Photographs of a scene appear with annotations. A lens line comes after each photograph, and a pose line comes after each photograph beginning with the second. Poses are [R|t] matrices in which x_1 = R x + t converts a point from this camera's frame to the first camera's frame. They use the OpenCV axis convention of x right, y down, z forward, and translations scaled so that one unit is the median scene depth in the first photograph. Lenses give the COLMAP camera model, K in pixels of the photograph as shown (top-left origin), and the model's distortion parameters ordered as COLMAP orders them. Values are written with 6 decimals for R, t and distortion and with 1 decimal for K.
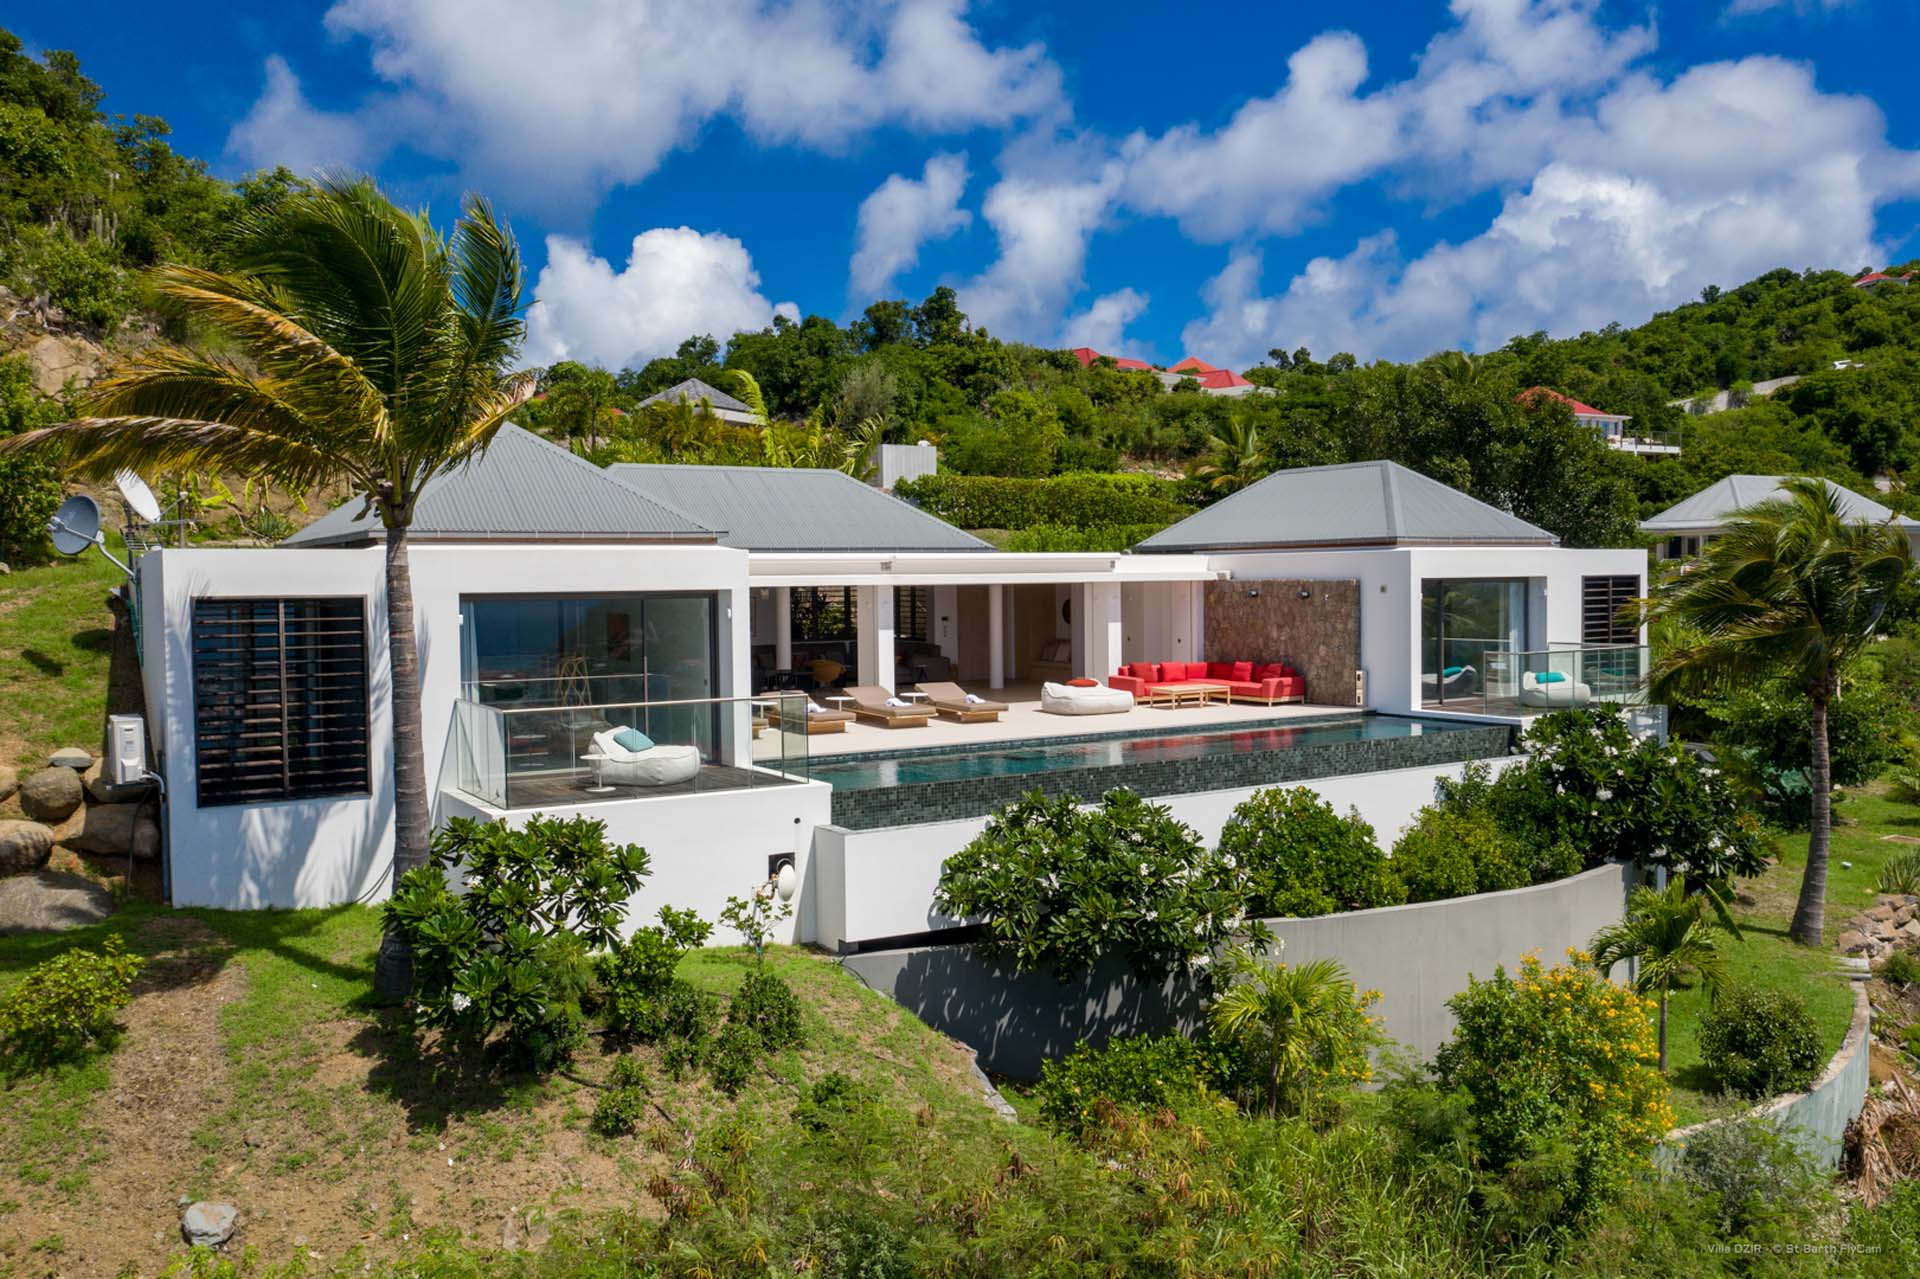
lens RADIAL K [[1521.6, 0, 953.1], [0, 1521.6, 641.2], [0, 0, 1]] dist [-0.024161, 0.009504]
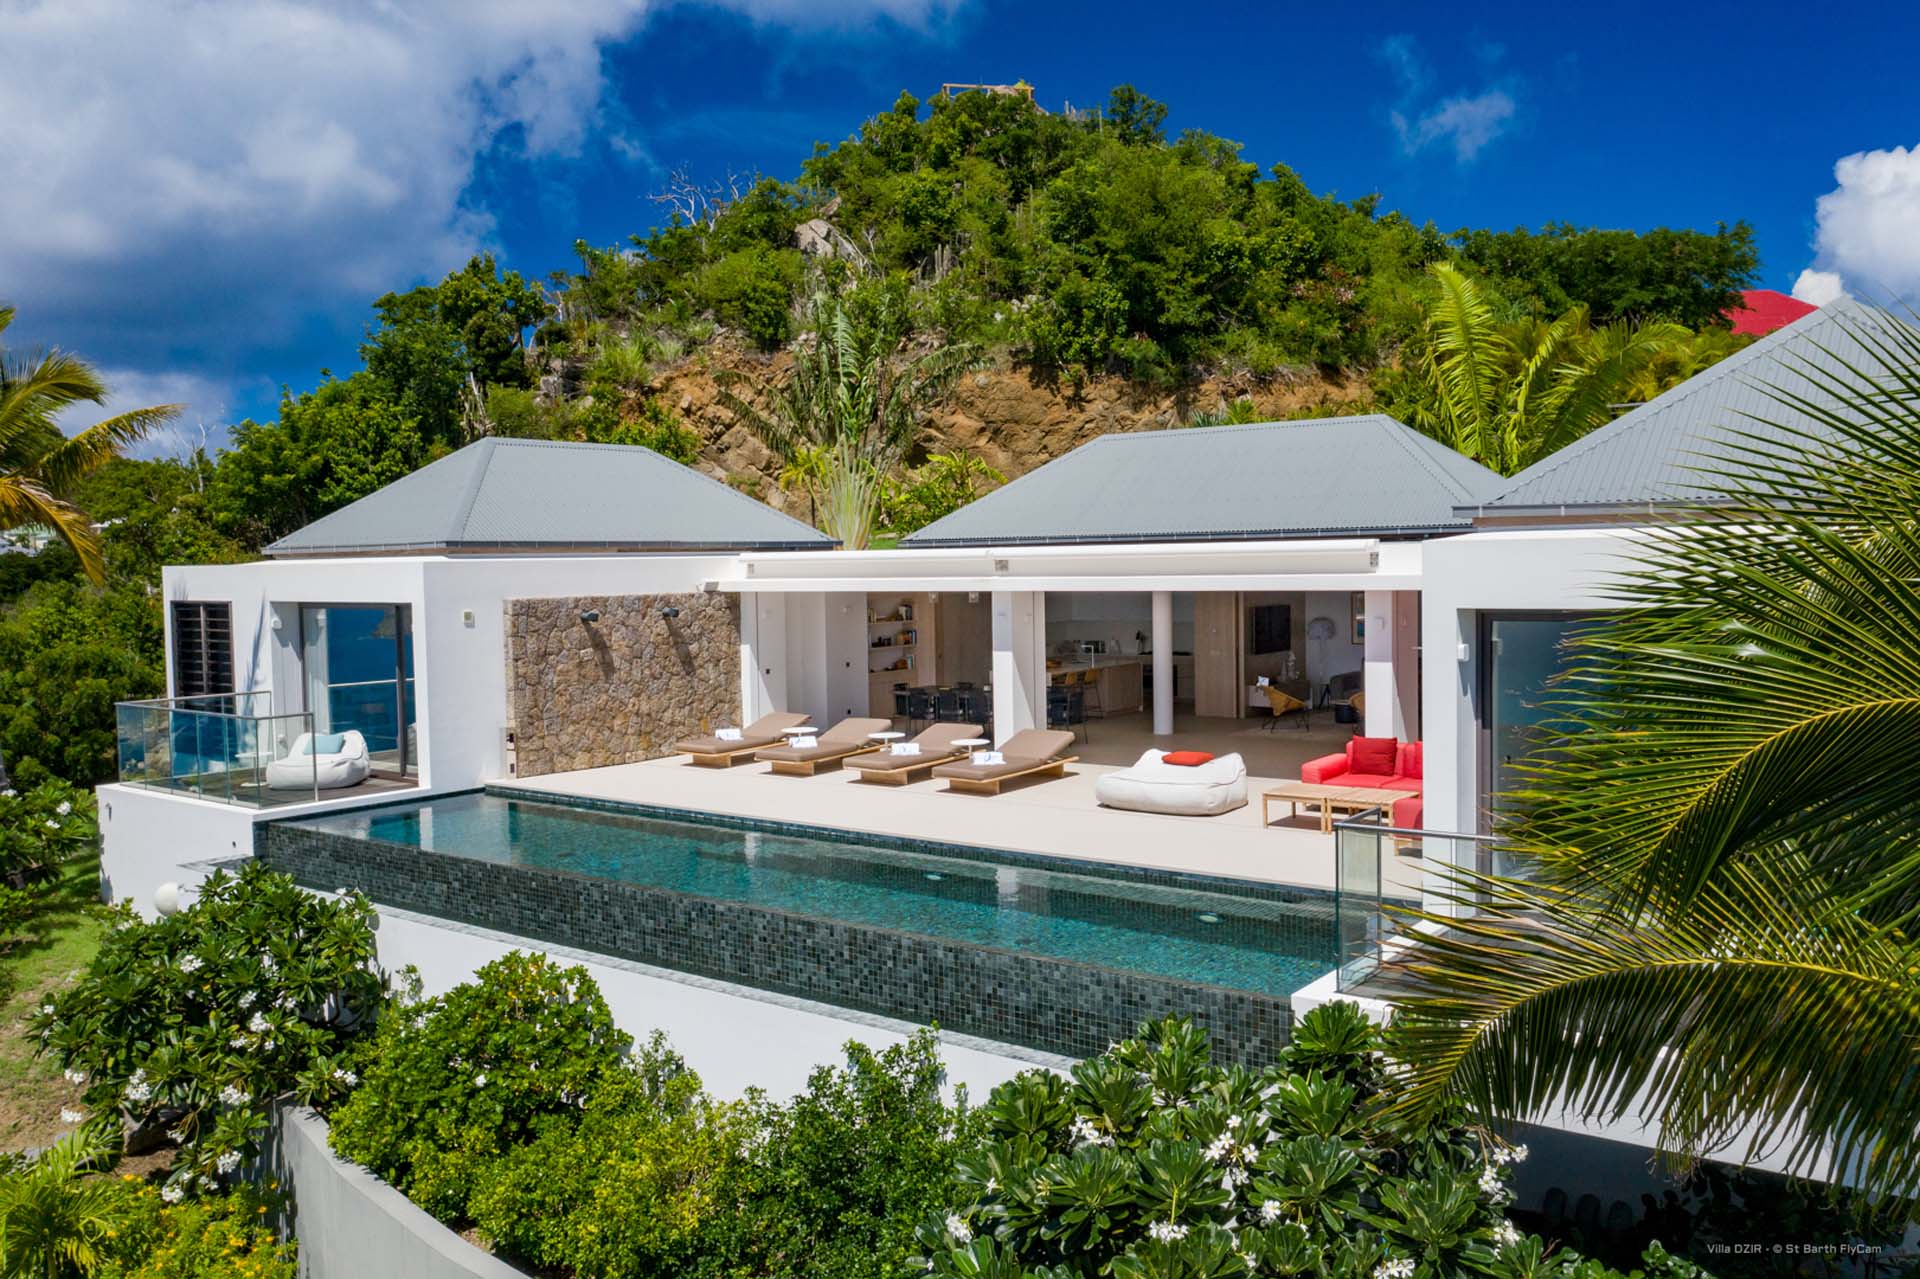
lens RADIAL K [[1502.7, 0, 960.0], [0, 1502.7, 639.5], [0, 0, 1]] dist [-0.024151, 0.002084]
pose [[0.350272, 0.055934, -0.934976, 0.635617], [-0.023869, 0.998424, 0.050787, -0.050054], [0.936344, 0.004527, 0.351055, 0.725639]]
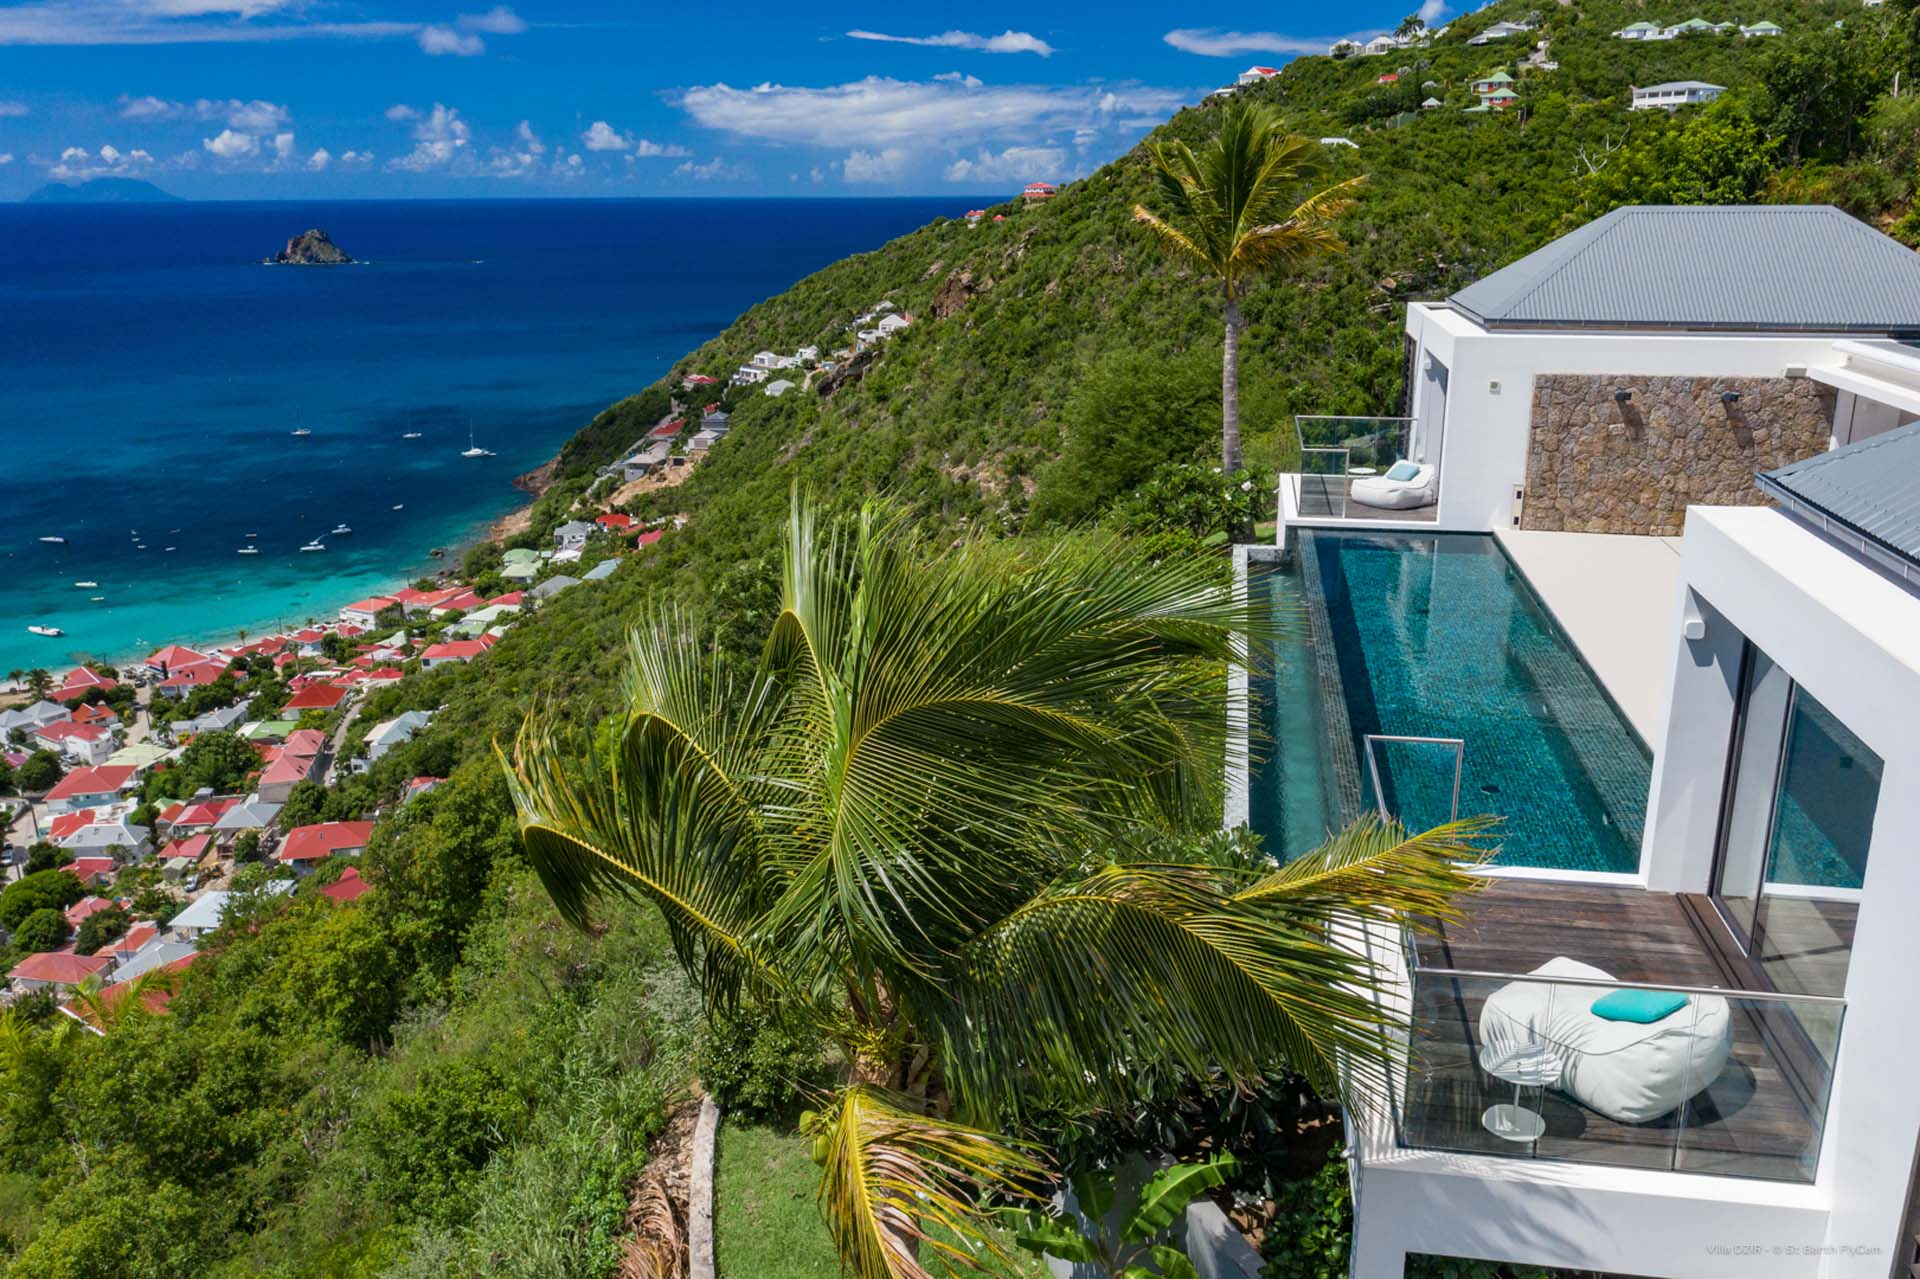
lens RADIAL K [[1537.4, 0, 948.3], [0, 1537.4, 643.8], [0, 0, 1]] dist [-0.016141, 0.012480]
pose [[-0.680994, 0.222297, -0.697733, 0.715565], [-0.014706, 0.948467, 0.316534, -0.147228], [0.732142, 0.225819, -0.642631, 1.110809]]
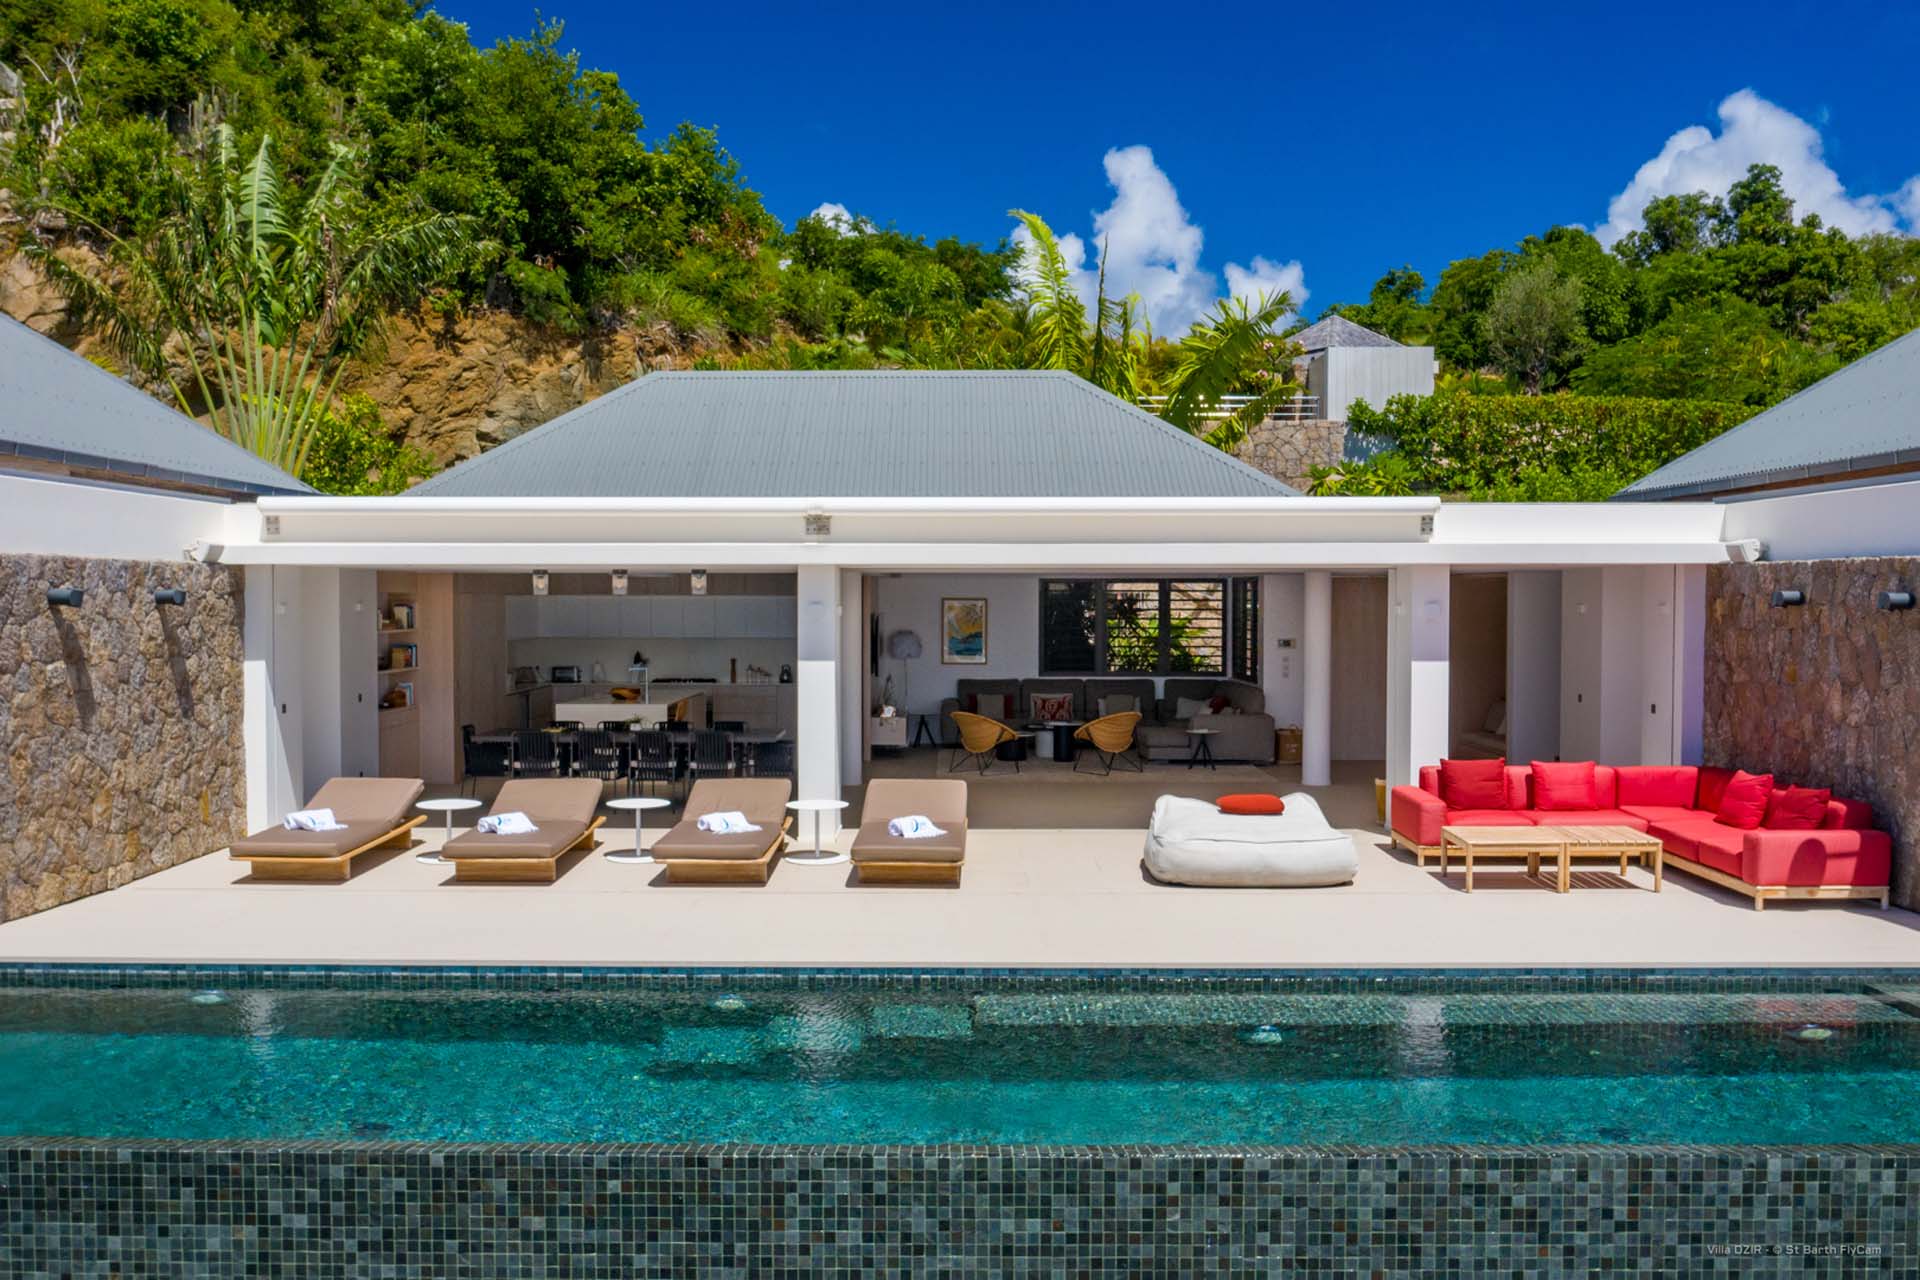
lens RADIAL K [[1617.8, 0, 919.8], [0, 1617.8, 653.5], [0, 0, 1]] dist [-0.018371, 0.004586]
pose [[0.837558, 0.030702, -0.545485, 0.258186], [-0.031987, 0.999463, 0.007140, -0.014172], [0.545411, 0.011469, 0.838090, 0.597559]]
